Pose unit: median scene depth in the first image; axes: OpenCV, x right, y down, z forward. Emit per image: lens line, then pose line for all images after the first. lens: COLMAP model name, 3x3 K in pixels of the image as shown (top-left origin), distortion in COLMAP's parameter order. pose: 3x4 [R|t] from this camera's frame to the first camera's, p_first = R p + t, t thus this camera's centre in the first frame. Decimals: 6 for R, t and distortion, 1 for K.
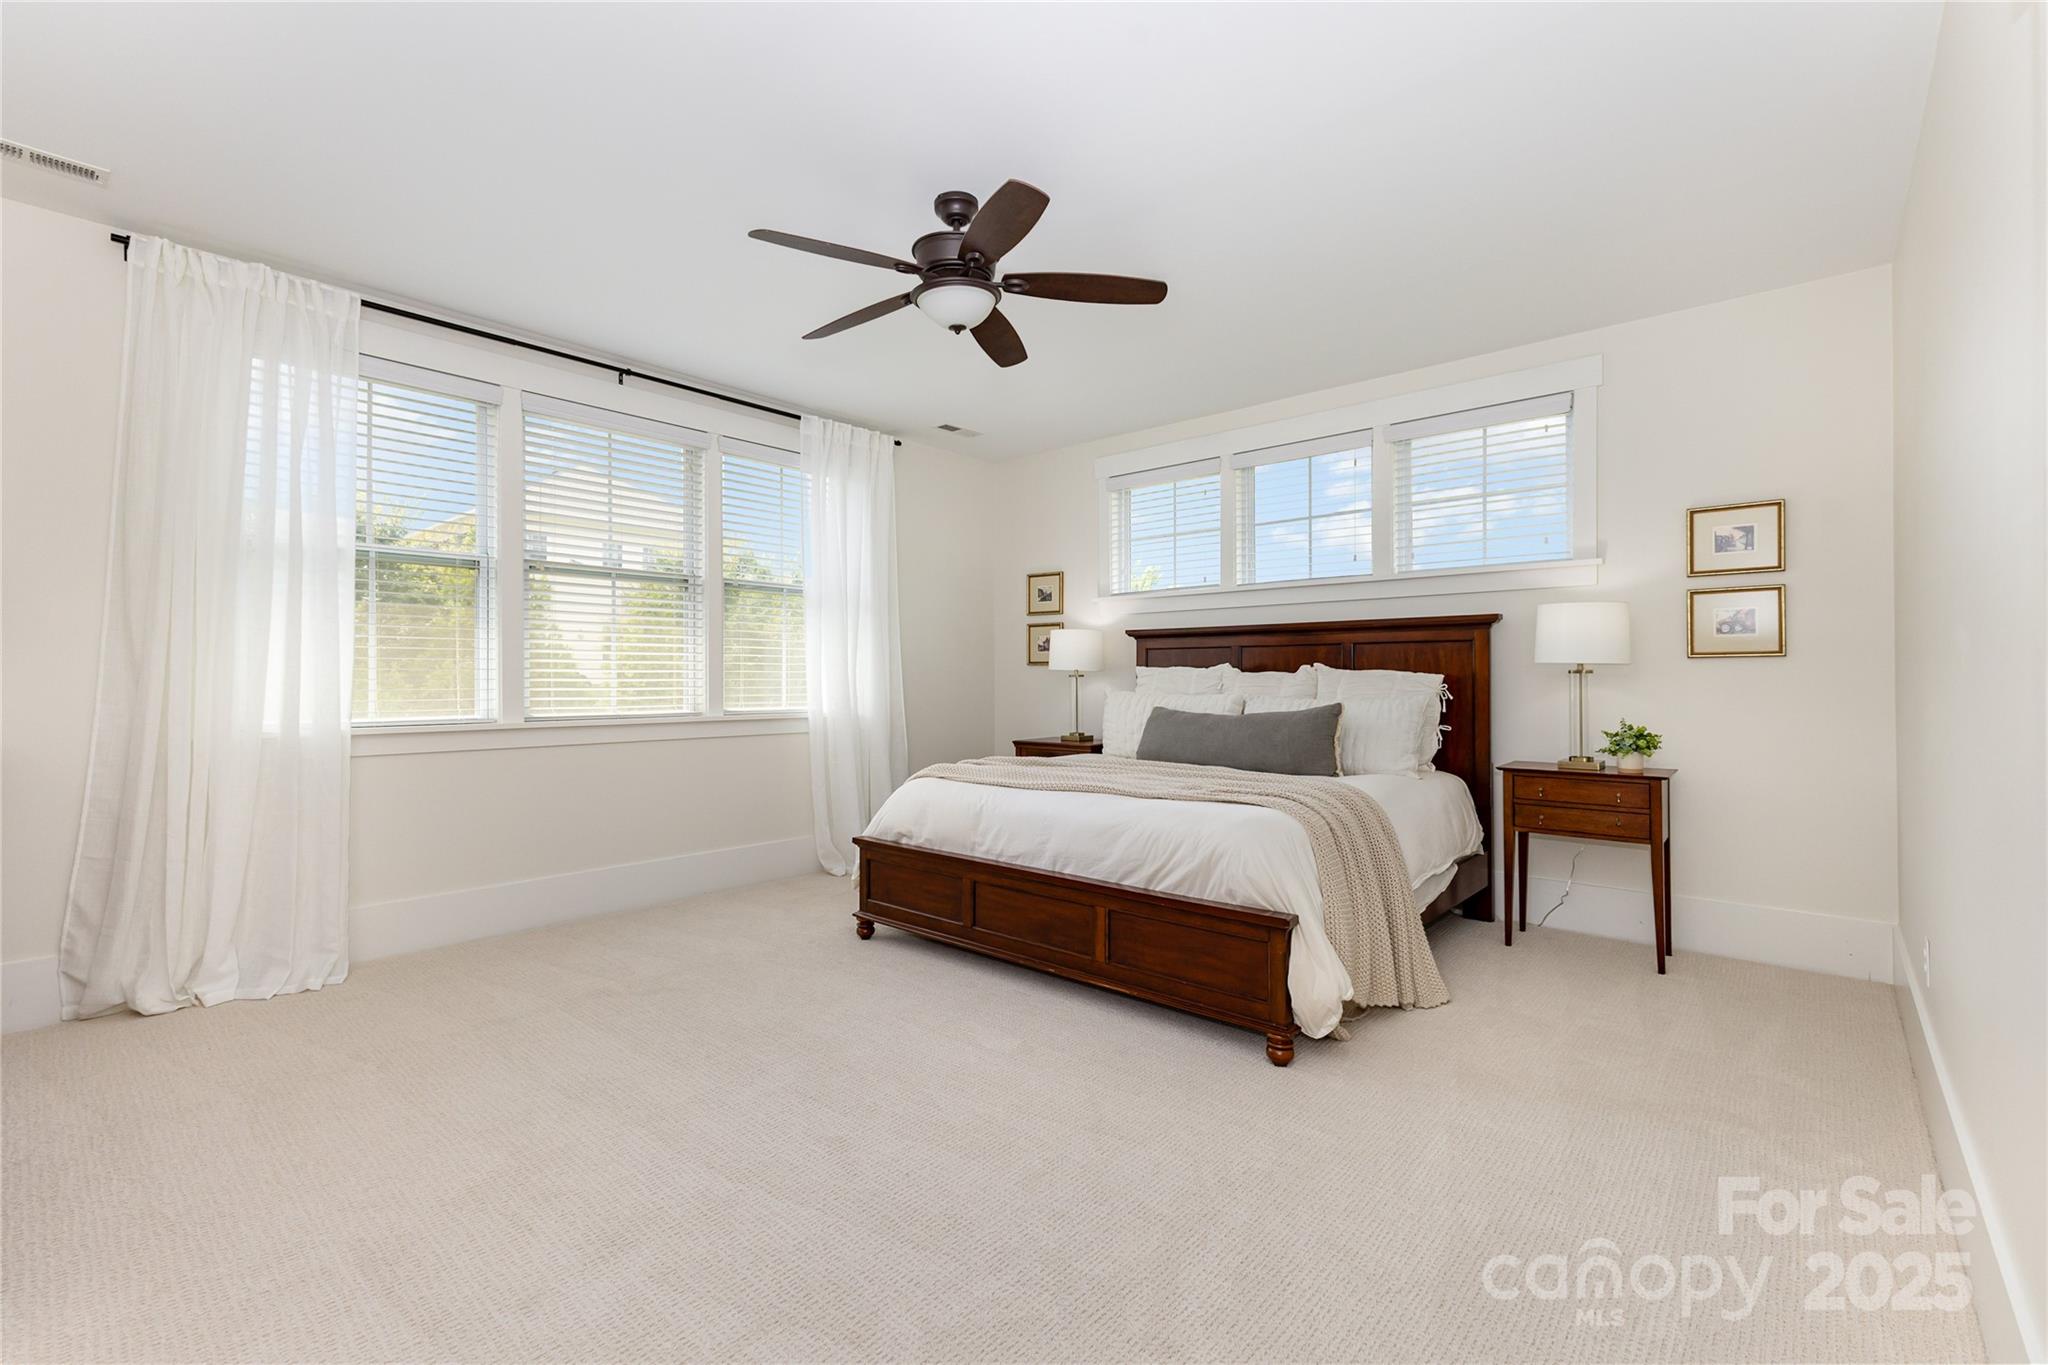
lens RADIAL K [[878.2, 0, 1034.2], [0, 878.2, 678.7], [0, 0, 1]] dist [0.000877, 0.000055]
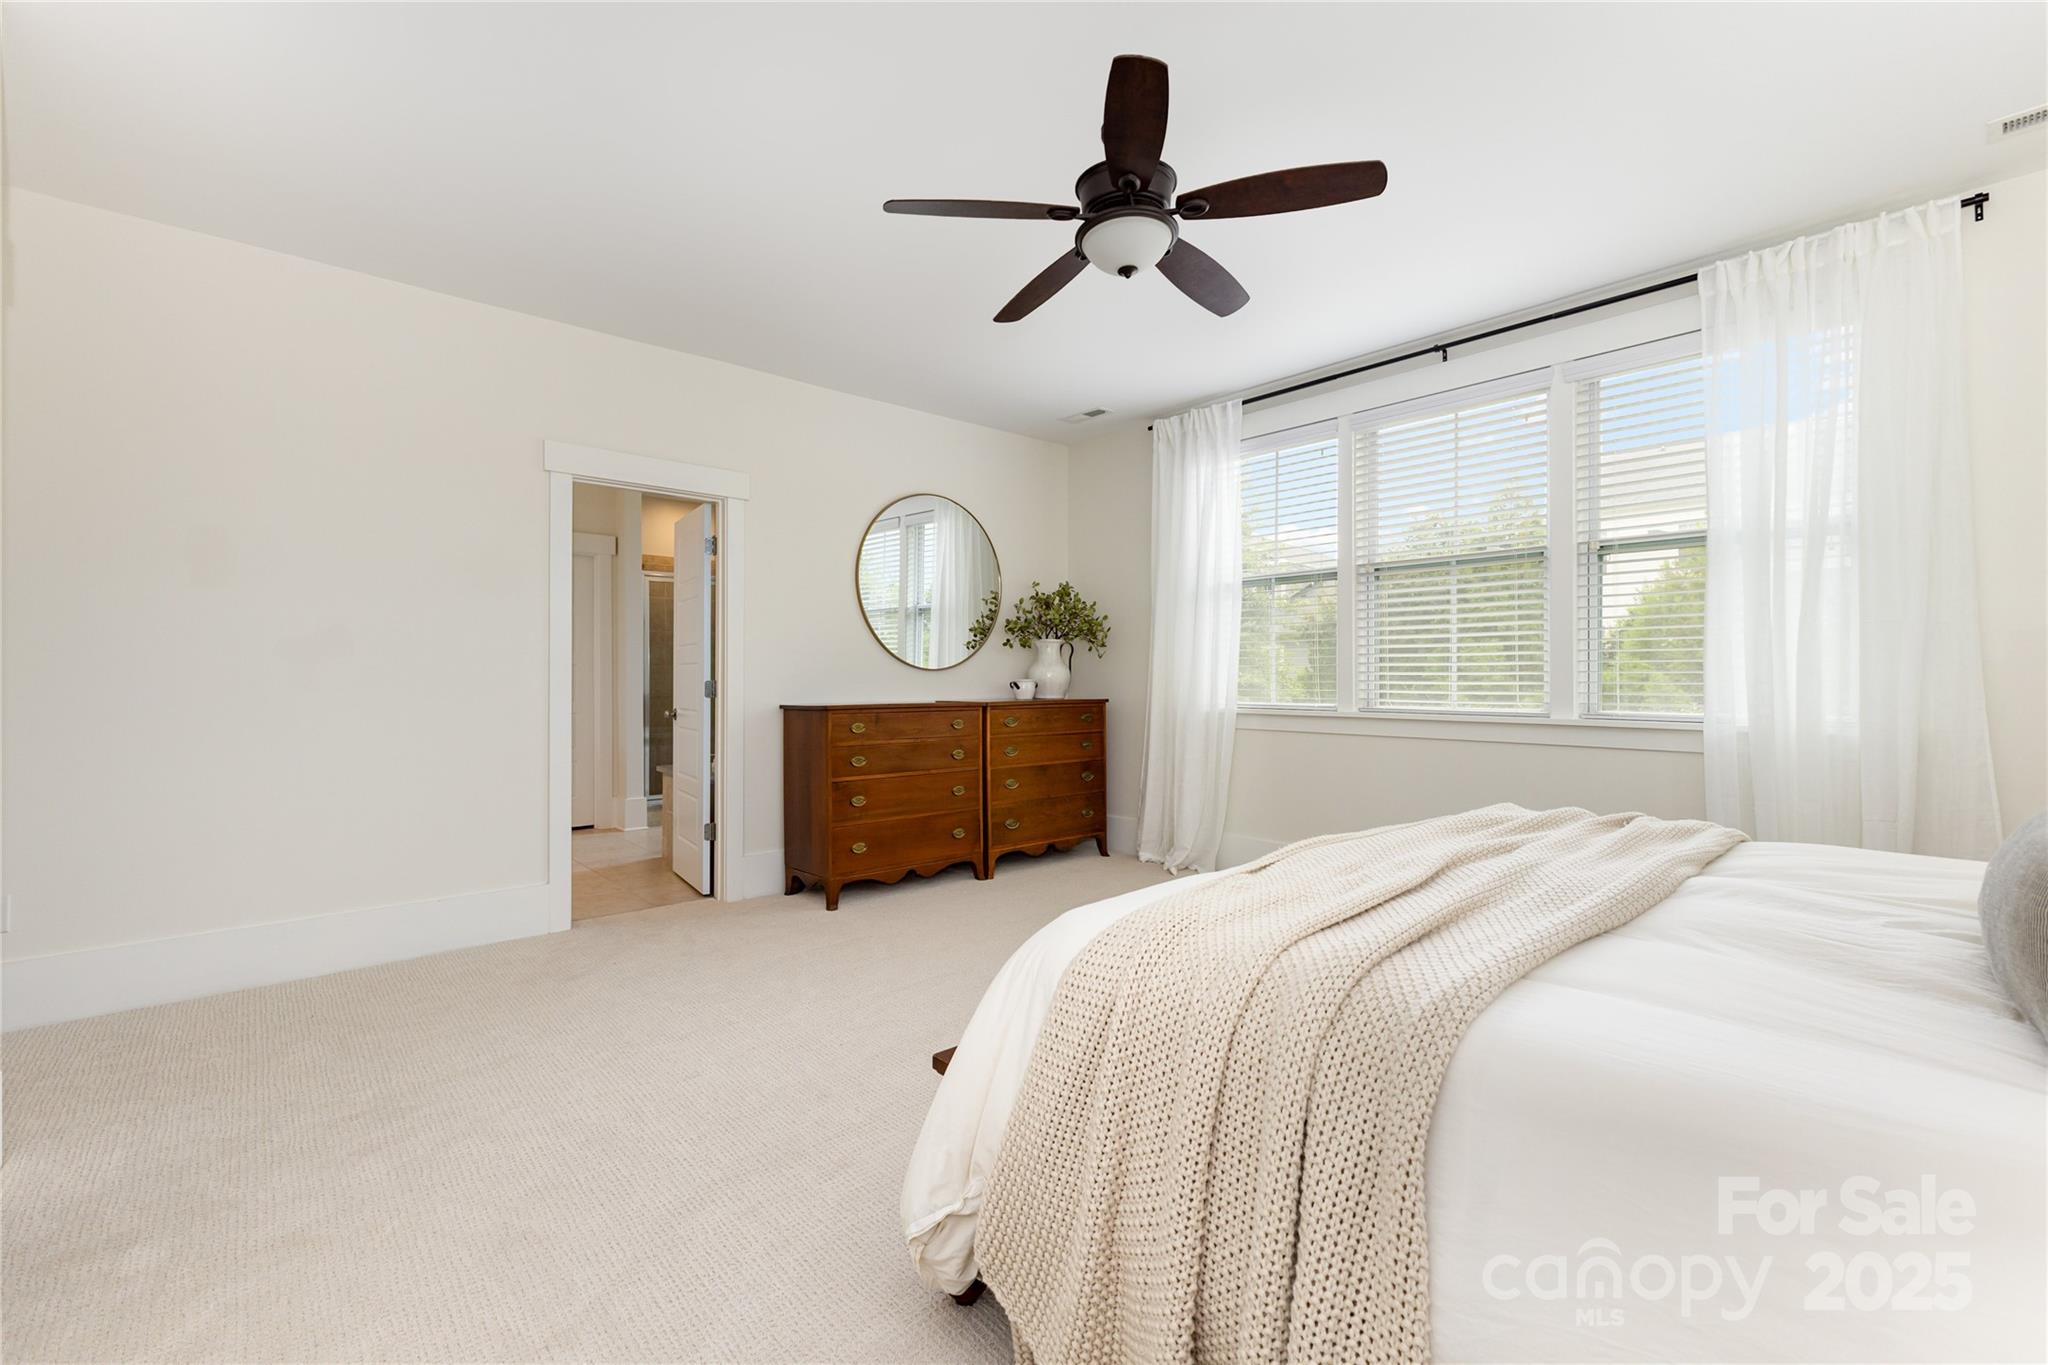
lens RADIAL K [[878.2, 0, 1034.2], [0, 878.2, 678.7], [0, 0, 1]] dist [0.000877, 0.000055]
pose [[-0.127792, 0.004120, -0.991792, 0.533017], [0.004115, 0.999985, 0.003624, 0.001762], [0.991792, -0.003618, -0.127807, 0.690219]]
